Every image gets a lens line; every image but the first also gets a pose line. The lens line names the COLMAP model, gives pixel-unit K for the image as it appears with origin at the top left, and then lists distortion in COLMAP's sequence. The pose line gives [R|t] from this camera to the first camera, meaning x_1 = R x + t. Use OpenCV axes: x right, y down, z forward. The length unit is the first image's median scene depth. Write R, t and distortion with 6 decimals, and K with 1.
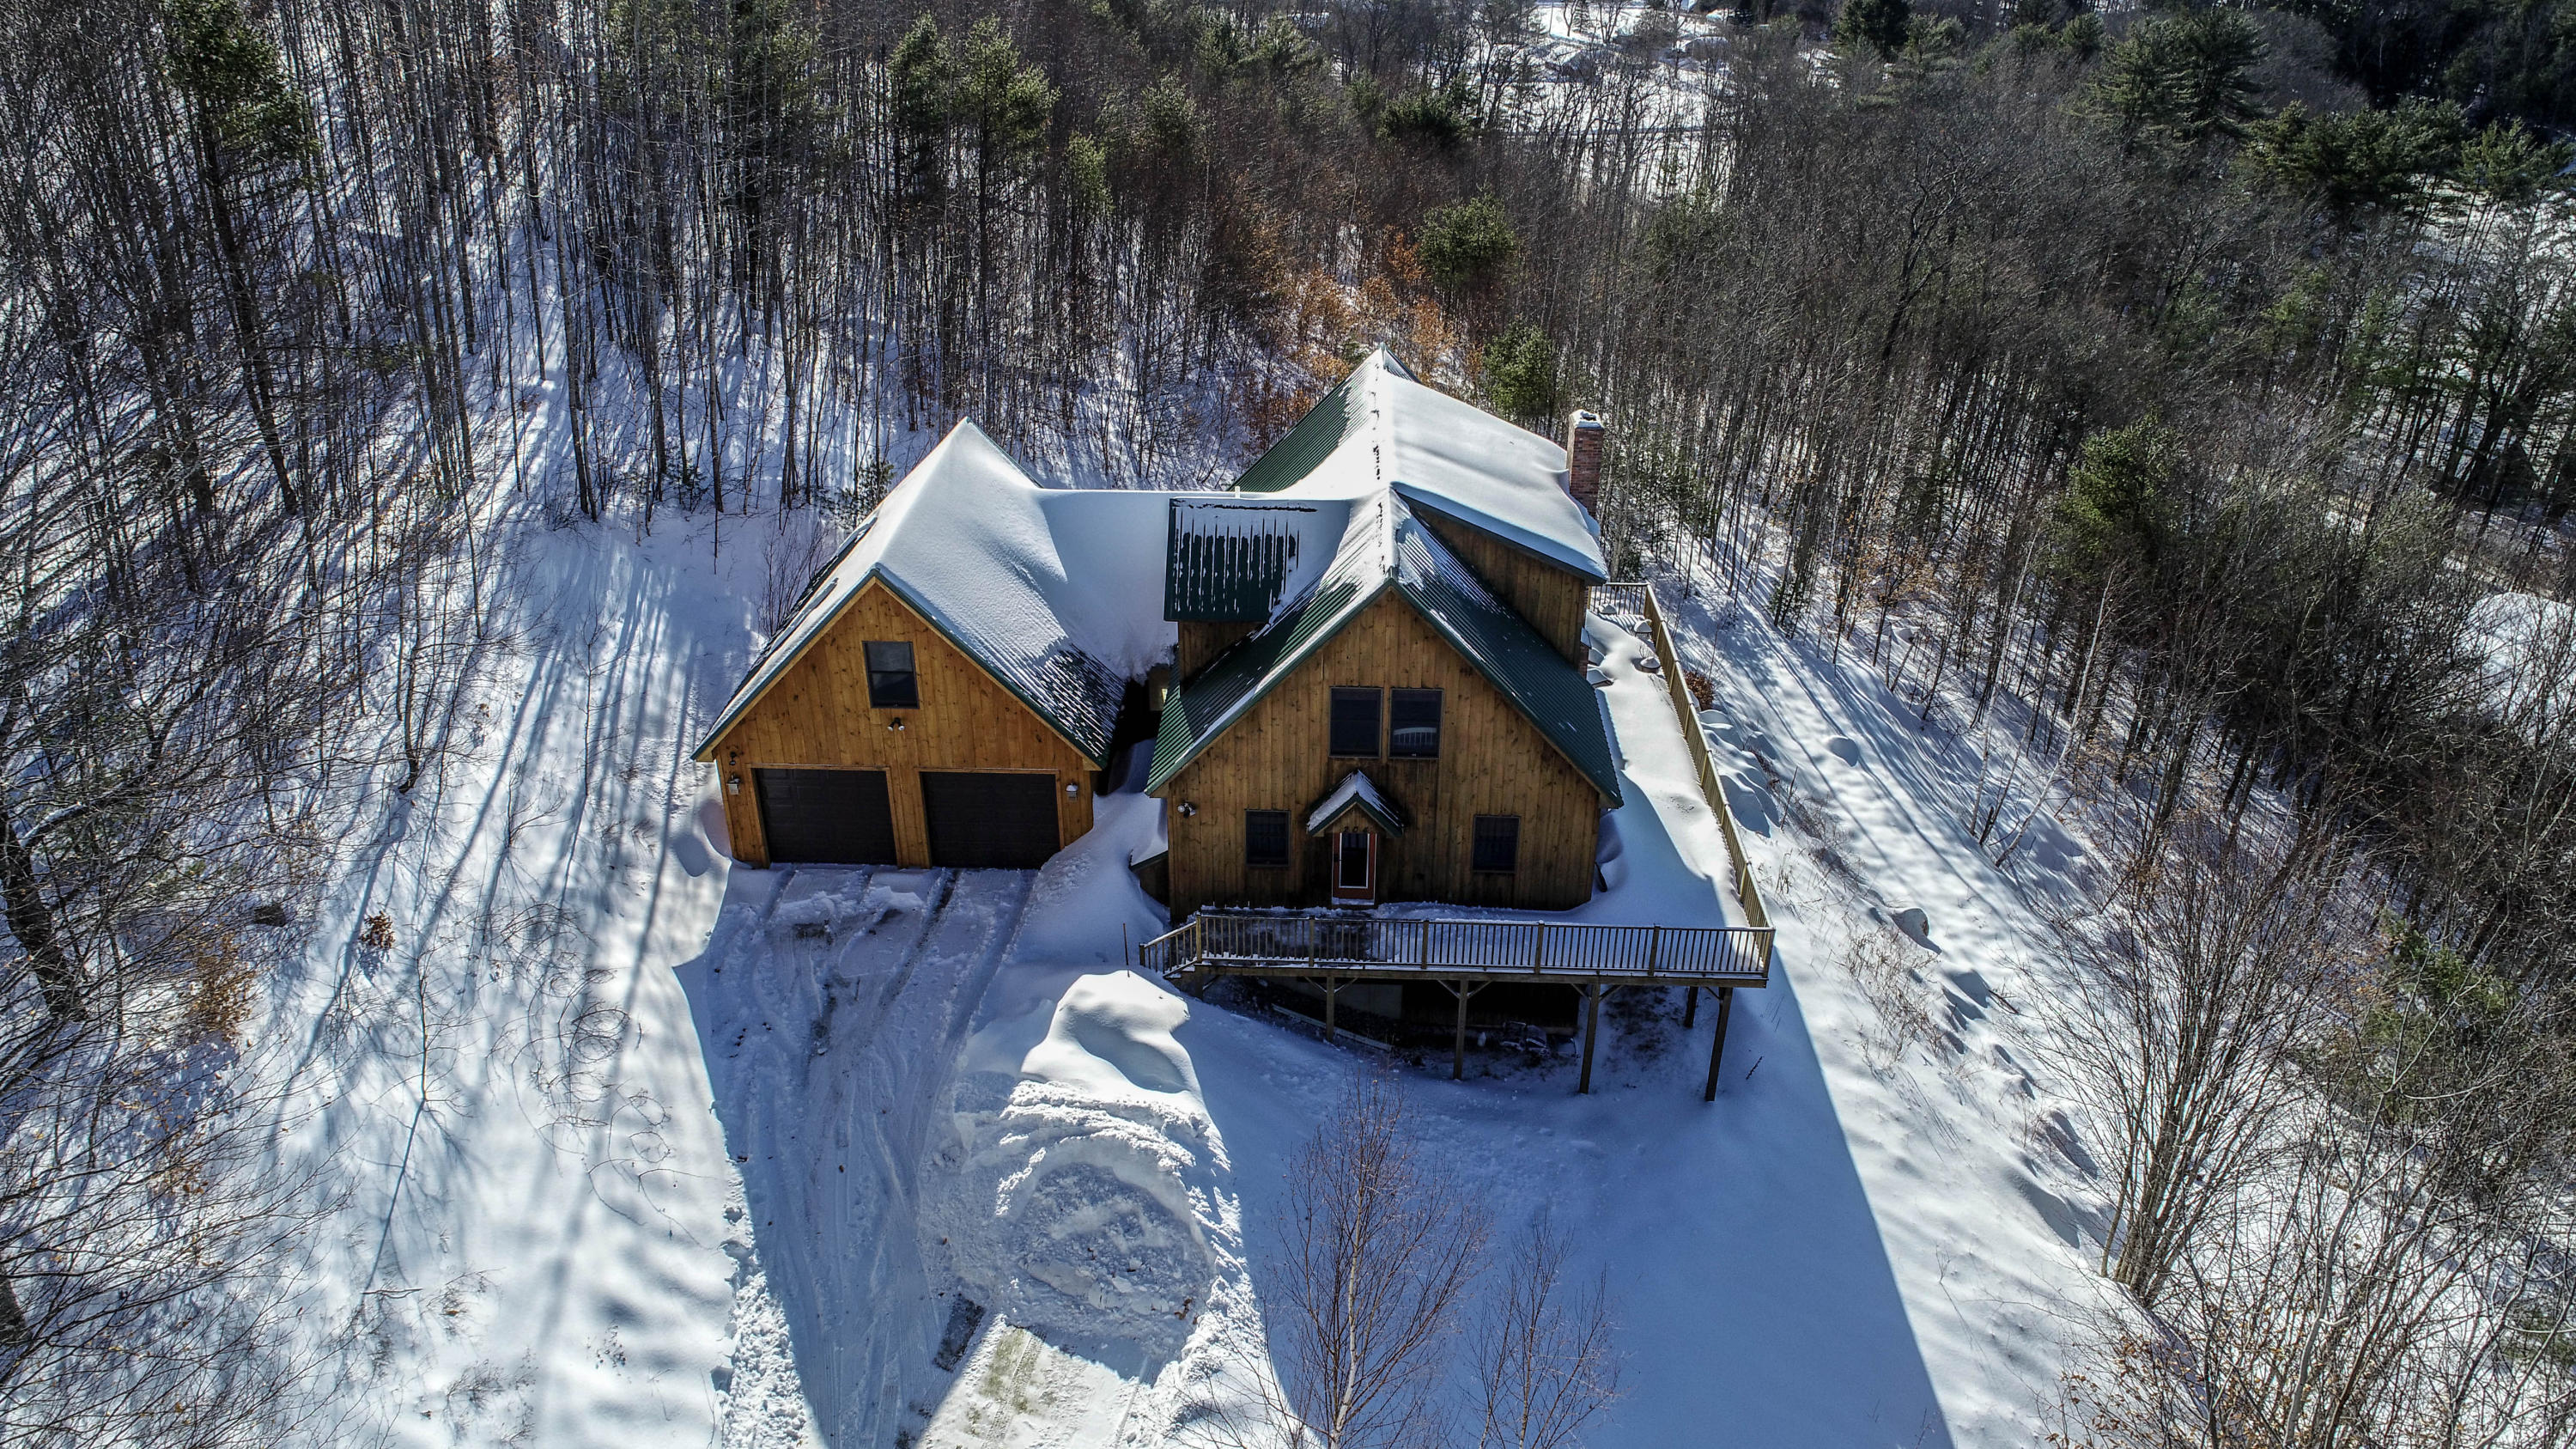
lens RADIAL K [[1731.8, 0, 1288.0], [0, 1731.8, 724.5], [0, 0, 1]] dist [0.000351, -0.001281]
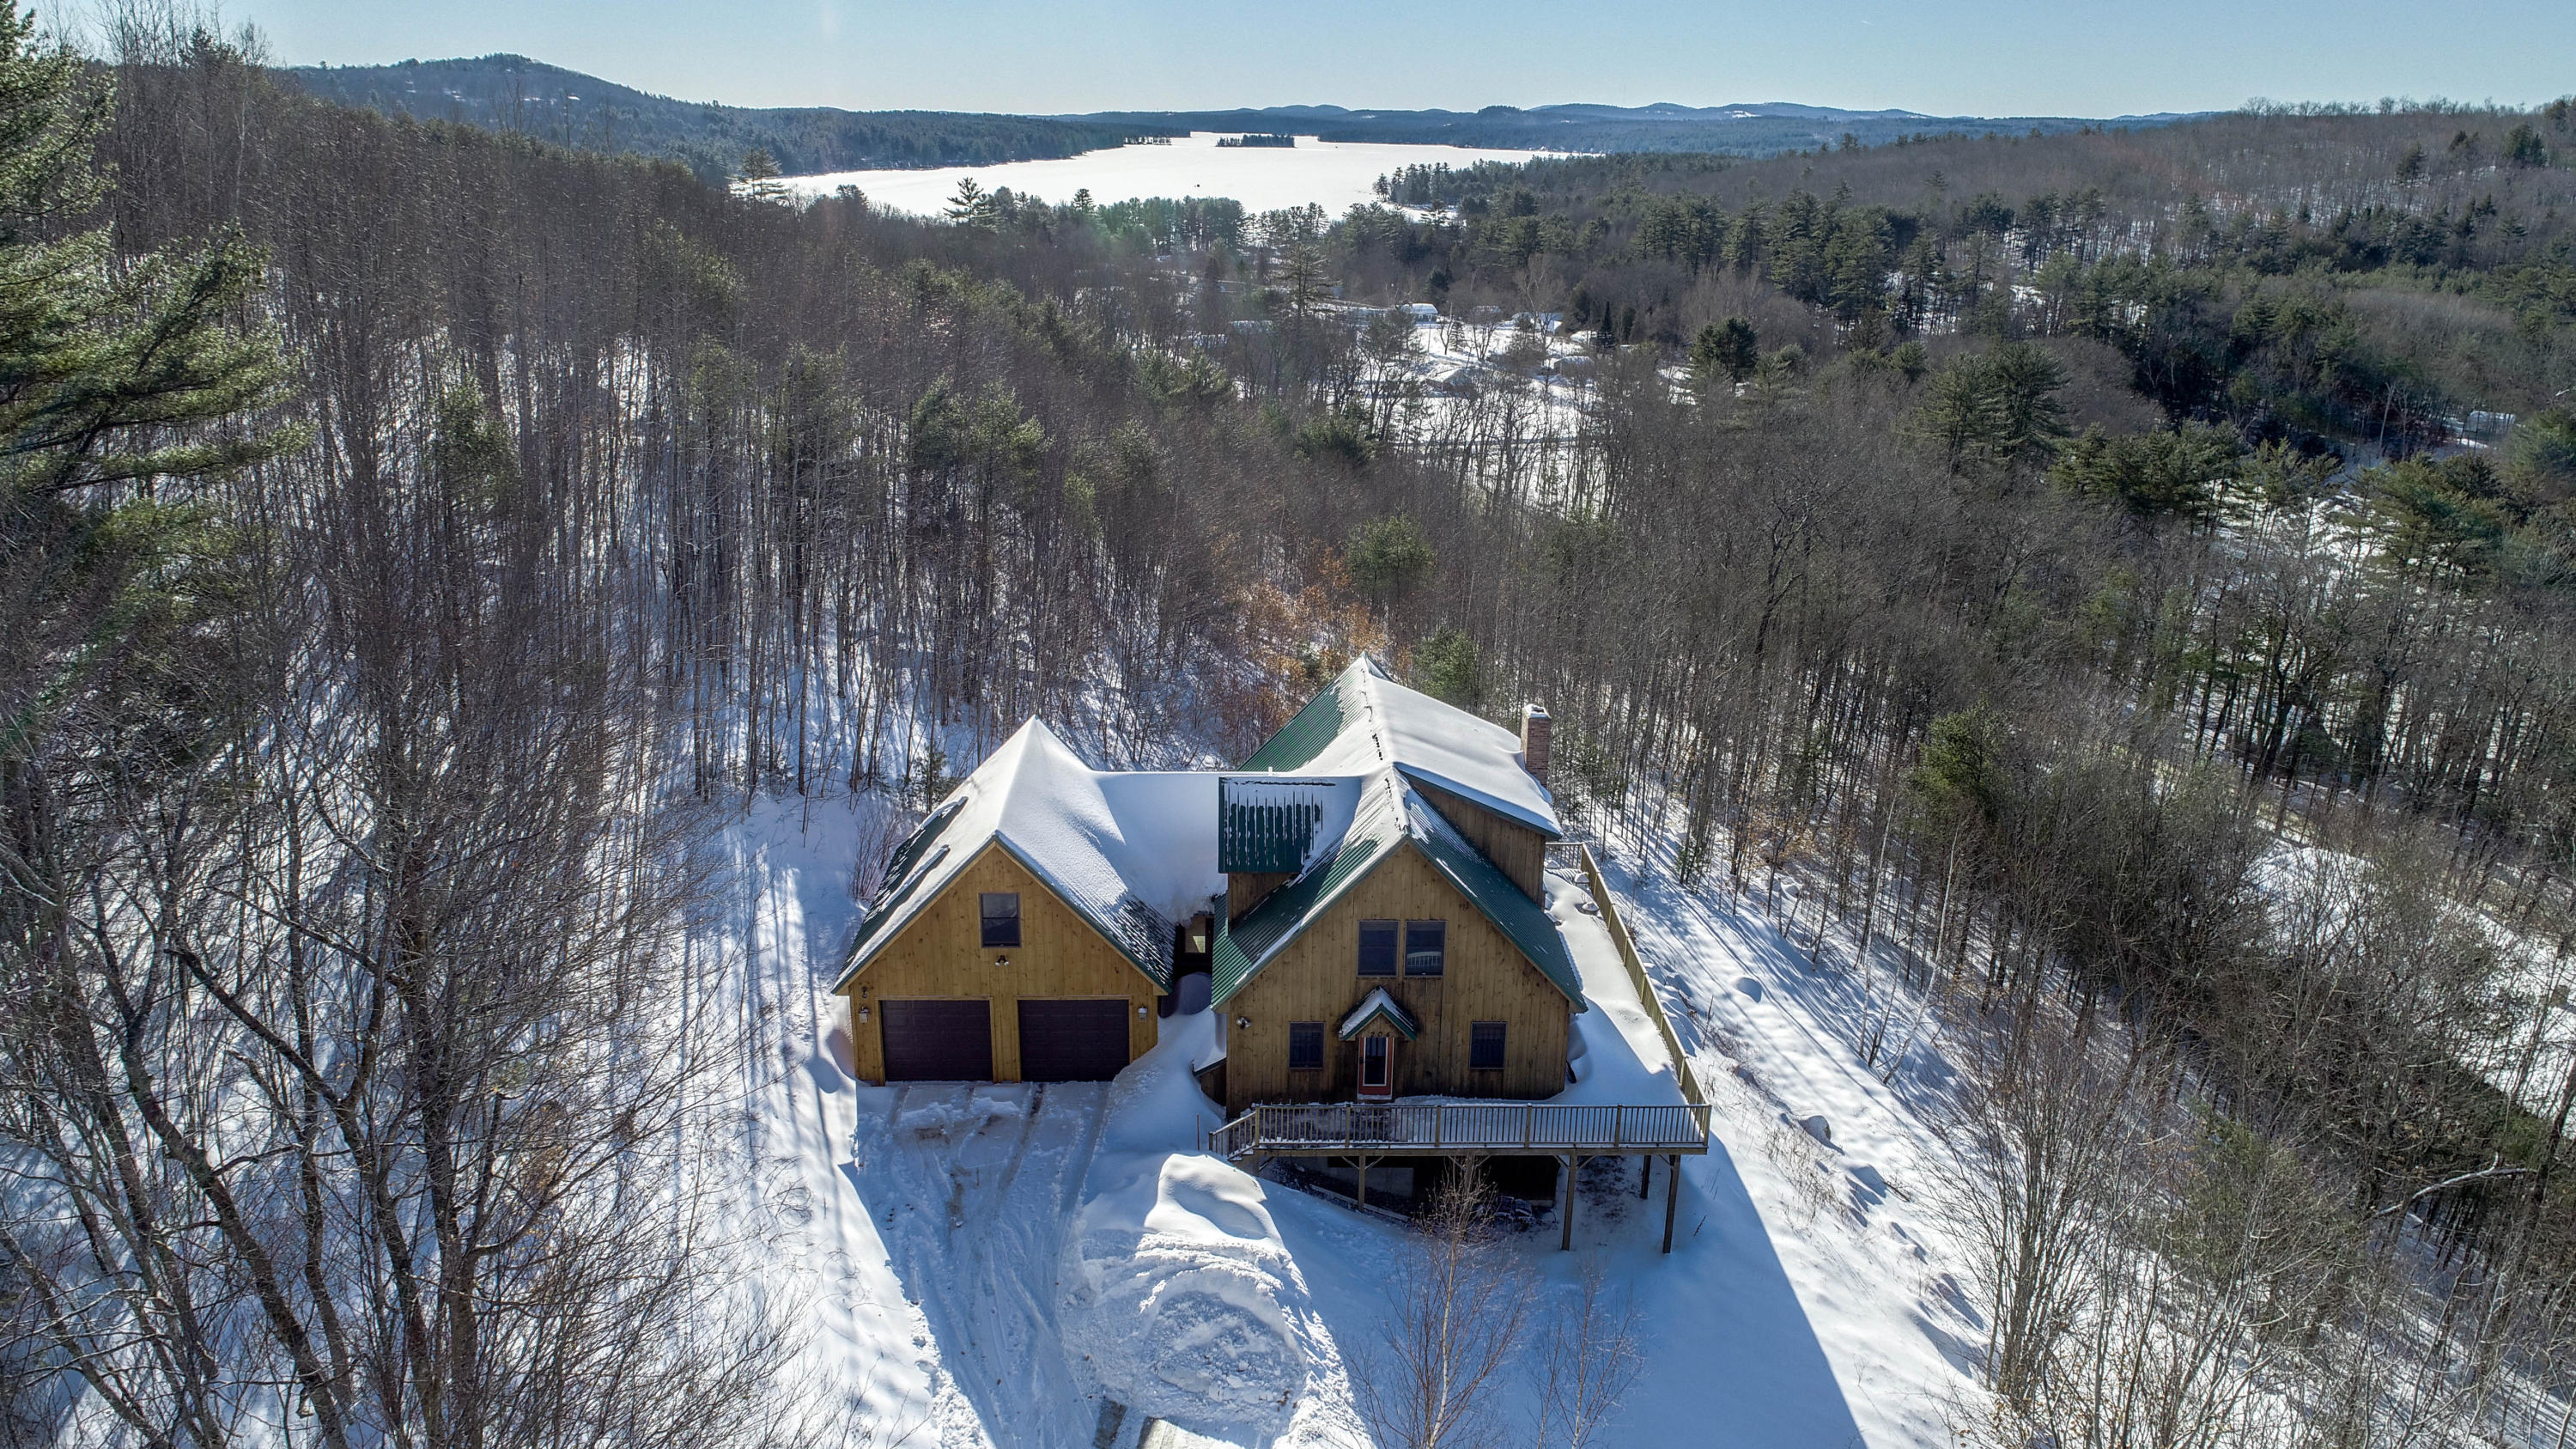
lens RADIAL K [[1731.8, 0, 1288.0], [0, 1731.8, 724.5], [0, 0, 1]] dist [0.000351, -0.001281]
pose [[0.997939, -0.011664, 0.063108, -0.083996], [0.021802, 0.986479, -0.162430, 0.033174], [-0.060361, 0.163471, 0.984700, -0.221250]]
